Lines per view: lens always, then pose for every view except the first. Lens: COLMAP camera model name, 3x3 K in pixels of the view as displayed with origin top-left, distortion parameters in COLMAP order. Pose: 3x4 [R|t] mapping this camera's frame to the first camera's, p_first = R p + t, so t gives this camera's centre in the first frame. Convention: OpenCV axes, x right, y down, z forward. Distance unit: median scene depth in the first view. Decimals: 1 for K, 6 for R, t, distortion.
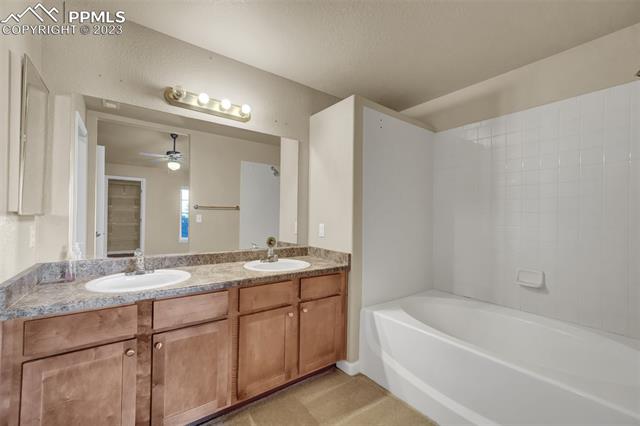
lens RADIAL K [[267.3, 0, 316.8], [0, 267.3, 212.3], [0, 0, 1]] dist [0.000839, -0.000028]
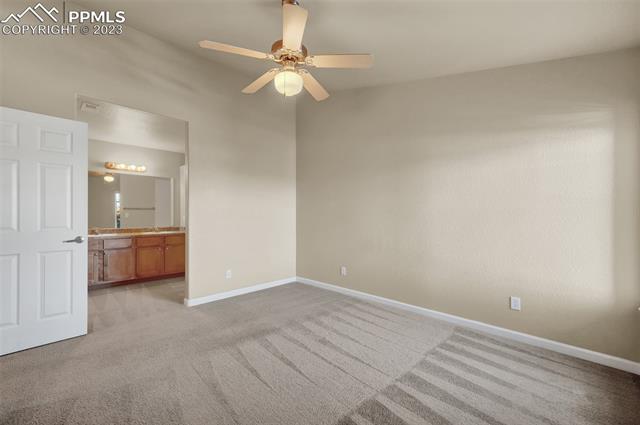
lens RADIAL K [[267.3, 0, 321.6], [0, 267.3, 214.1], [0, 0, 1]] dist [0.000839, -0.000028]
pose [[0.983733, -0.009006, 0.179409, 1.024199], [0.005576, 0.999792, 0.019615, -0.017043], [-0.179548, -0.018296, 0.983579, -1.933092]]
